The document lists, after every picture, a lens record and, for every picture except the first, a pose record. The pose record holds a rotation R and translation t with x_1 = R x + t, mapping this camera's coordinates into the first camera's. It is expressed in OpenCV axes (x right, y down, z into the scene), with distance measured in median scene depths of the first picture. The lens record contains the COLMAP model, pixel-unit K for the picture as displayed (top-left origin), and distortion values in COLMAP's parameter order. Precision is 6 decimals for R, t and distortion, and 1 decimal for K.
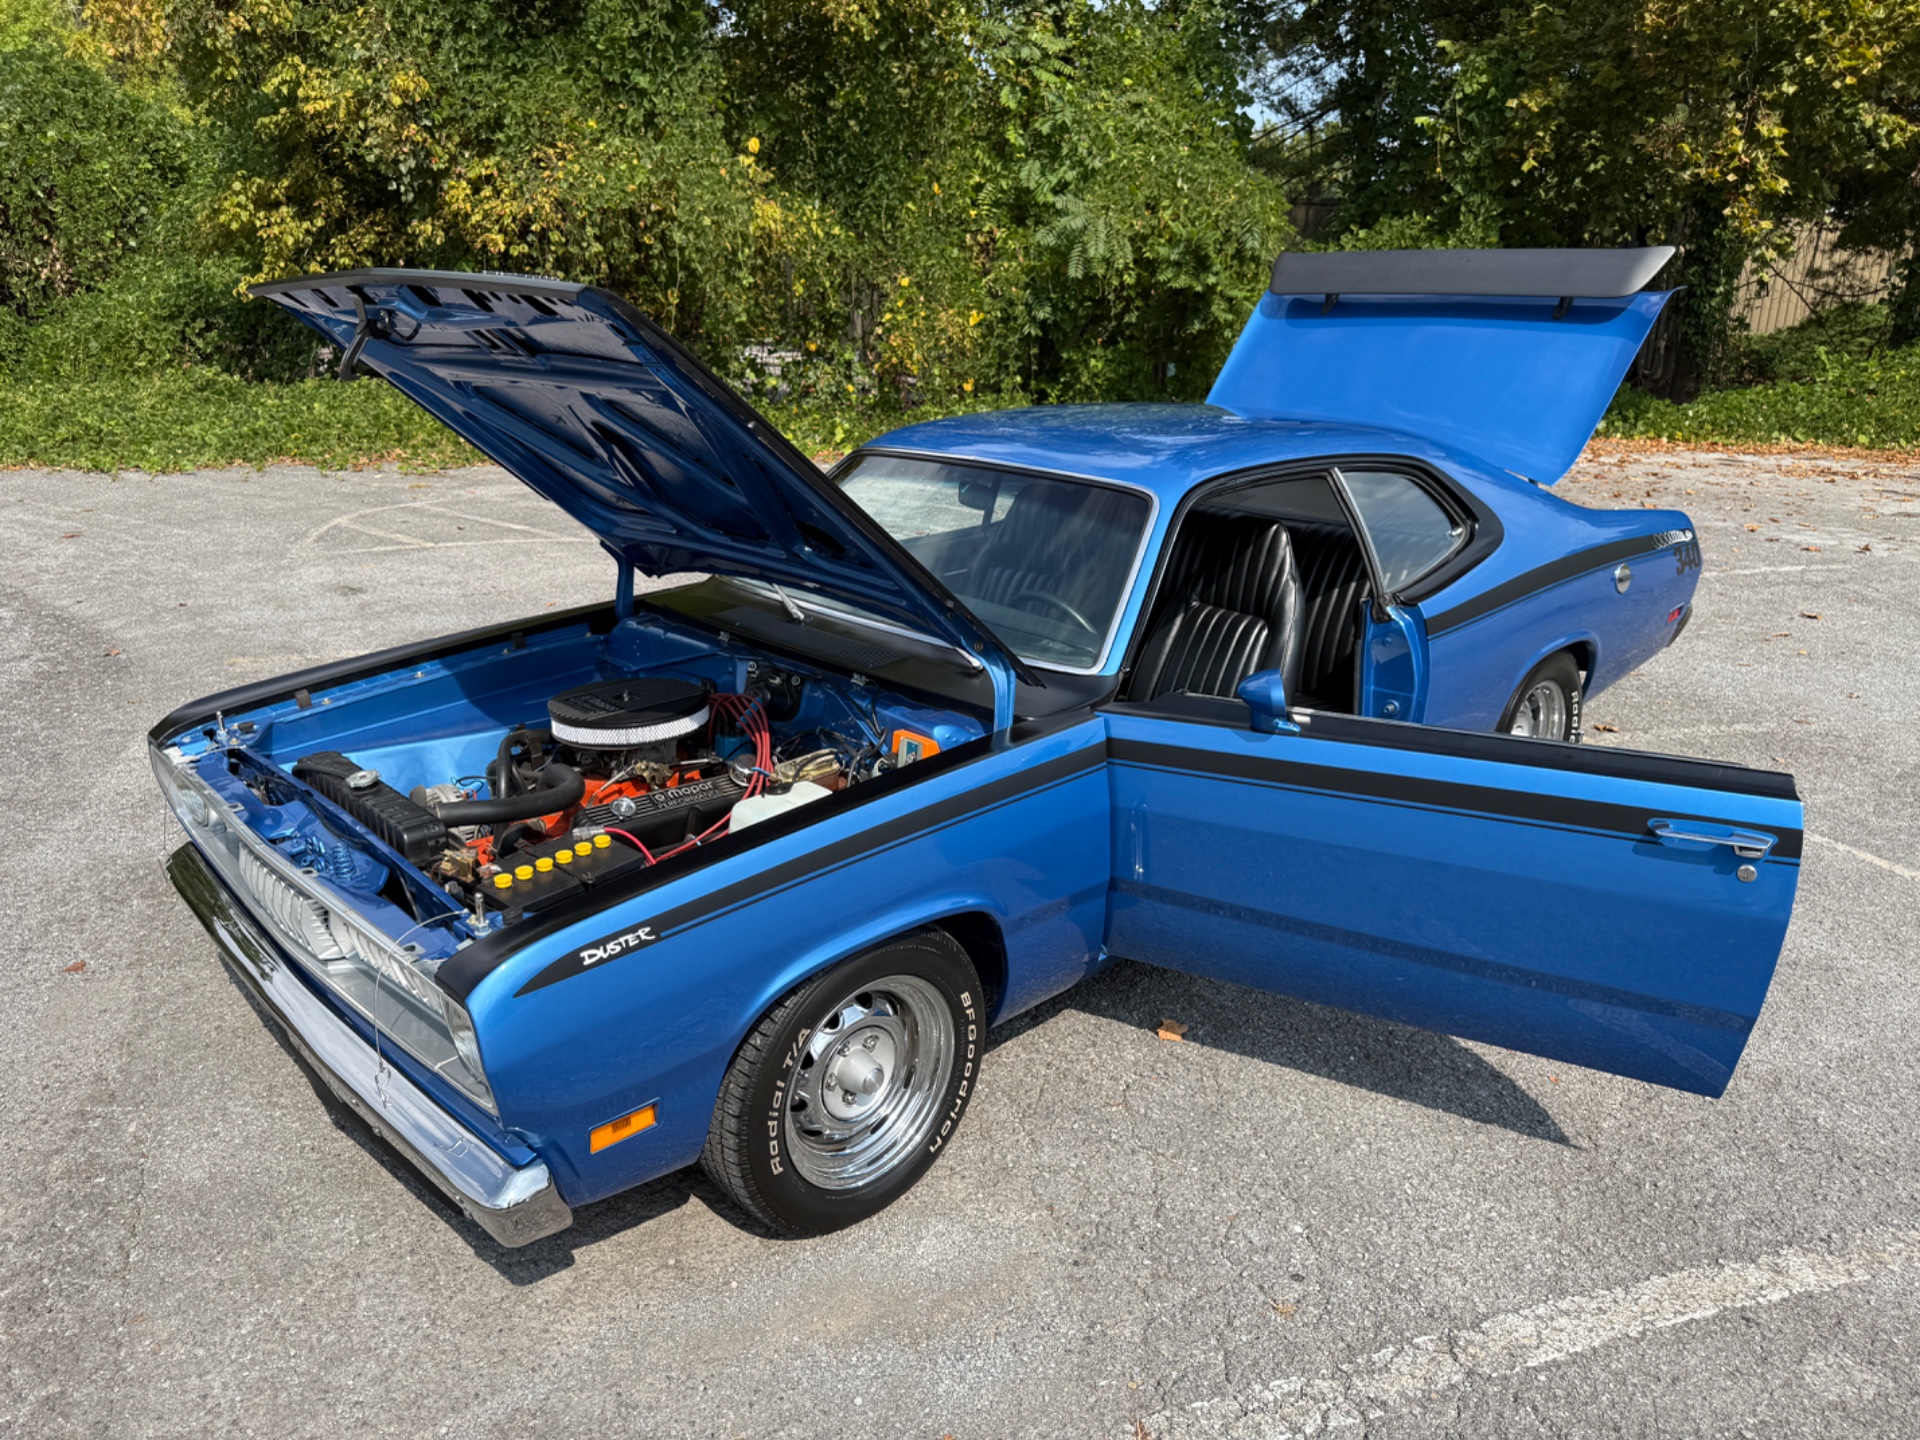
lens RADIAL K [[1314.4, 0, 951.9], [0, 1314.4, 720.1], [0, 0, 1]] dist [0.115325, -0.132062]
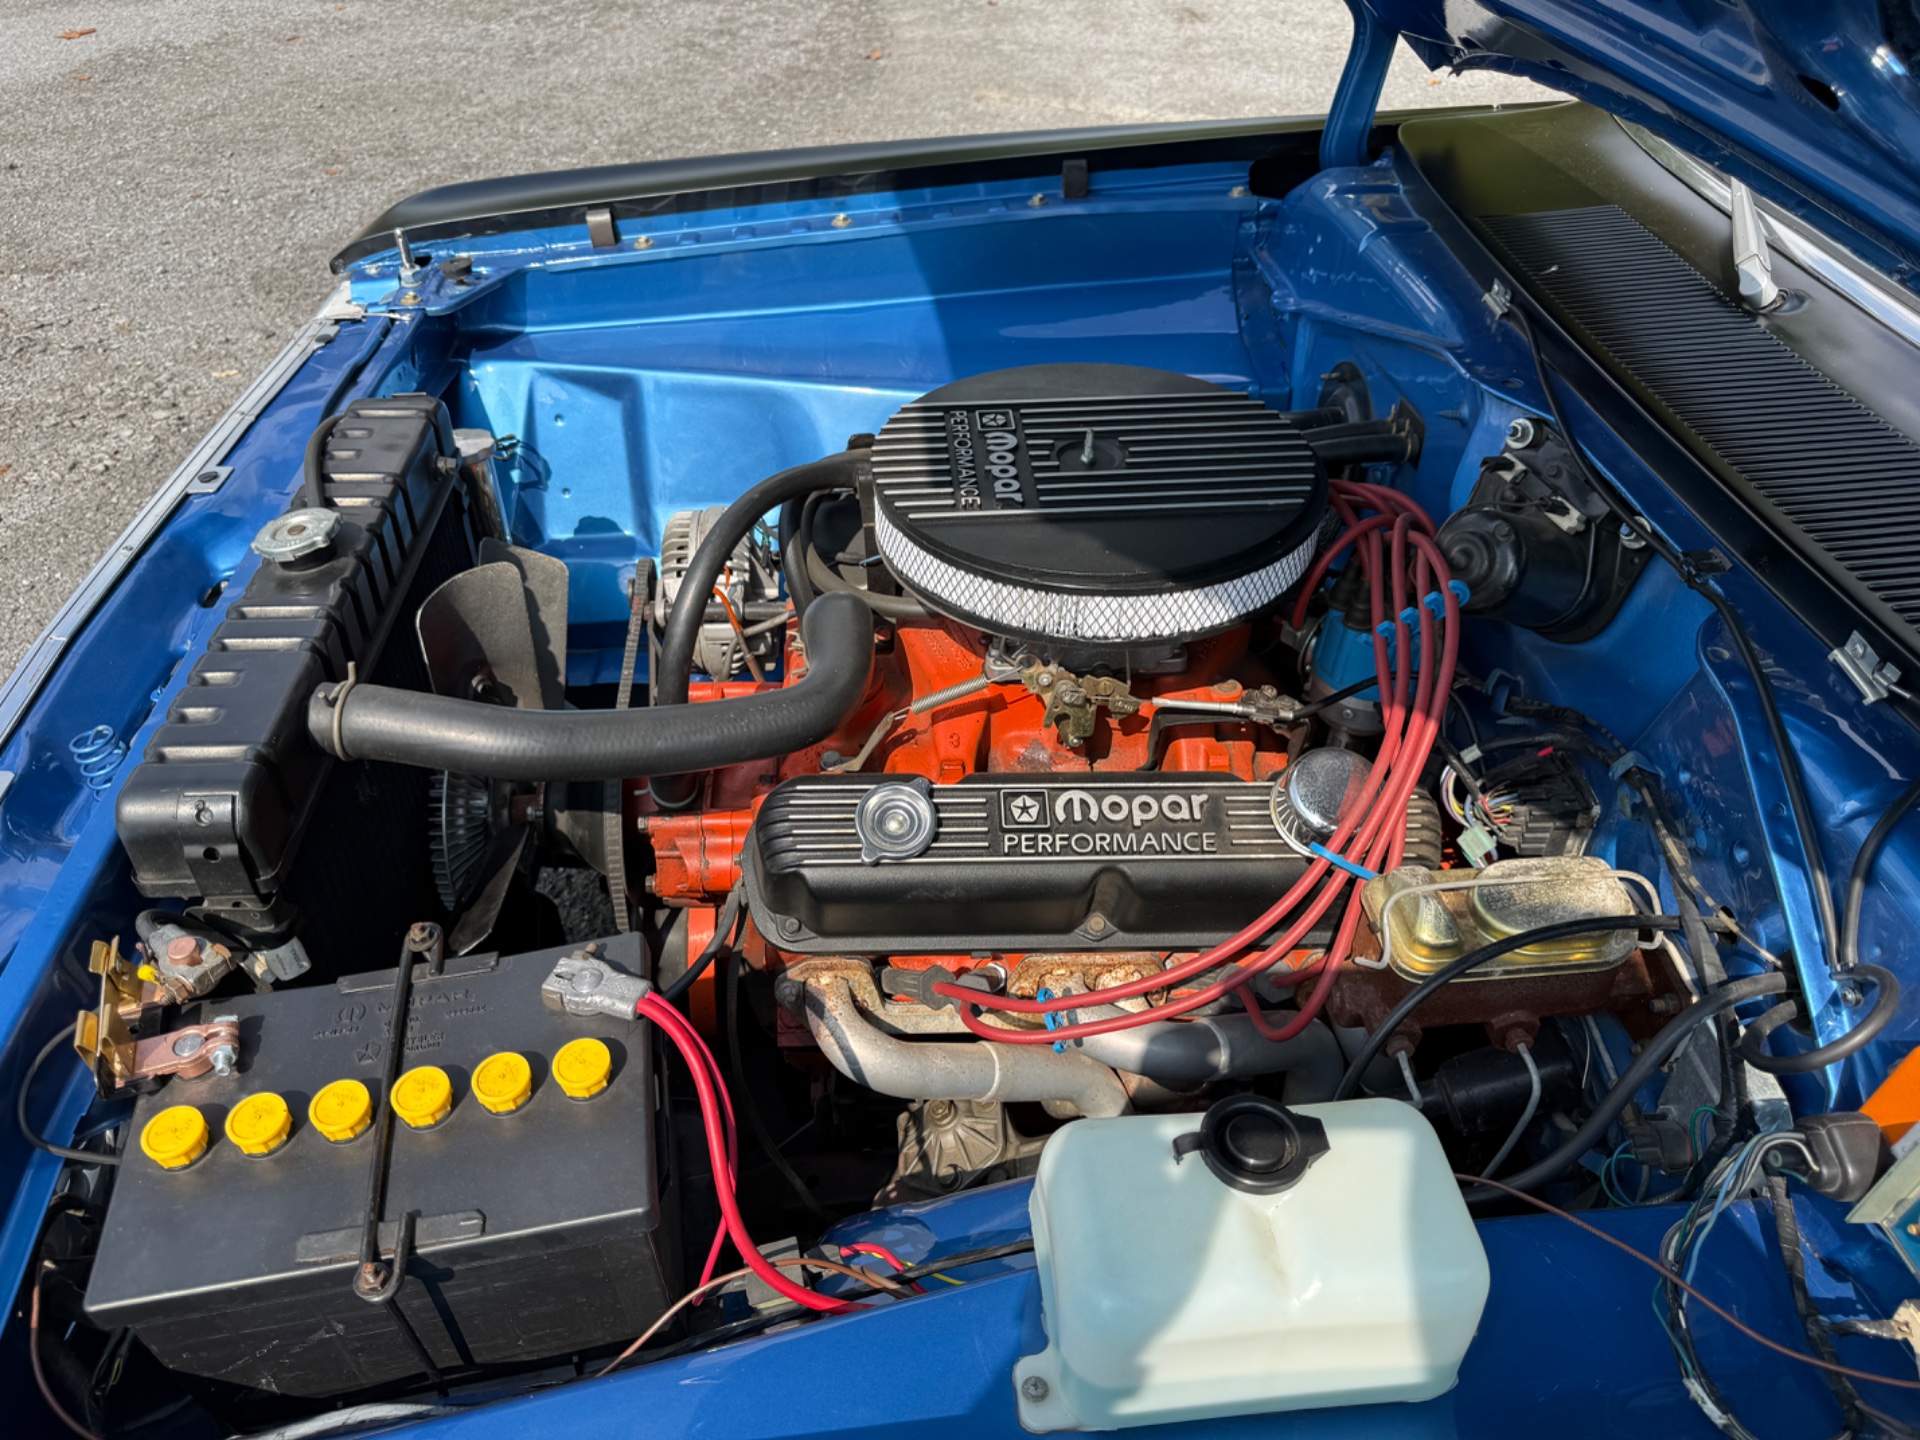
lens RADIAL K [[1314.4, 0, 951.9], [0, 1314.4, 720.1], [0, 0, 1]] dist [0.115325, -0.132062]
pose [[0.778741, 0.406987, -0.477413, -0.070464], [-0.207889, 0.885422, 0.415705, -0.081511], [0.591899, -0.224478, 0.774123, 0.614931]]
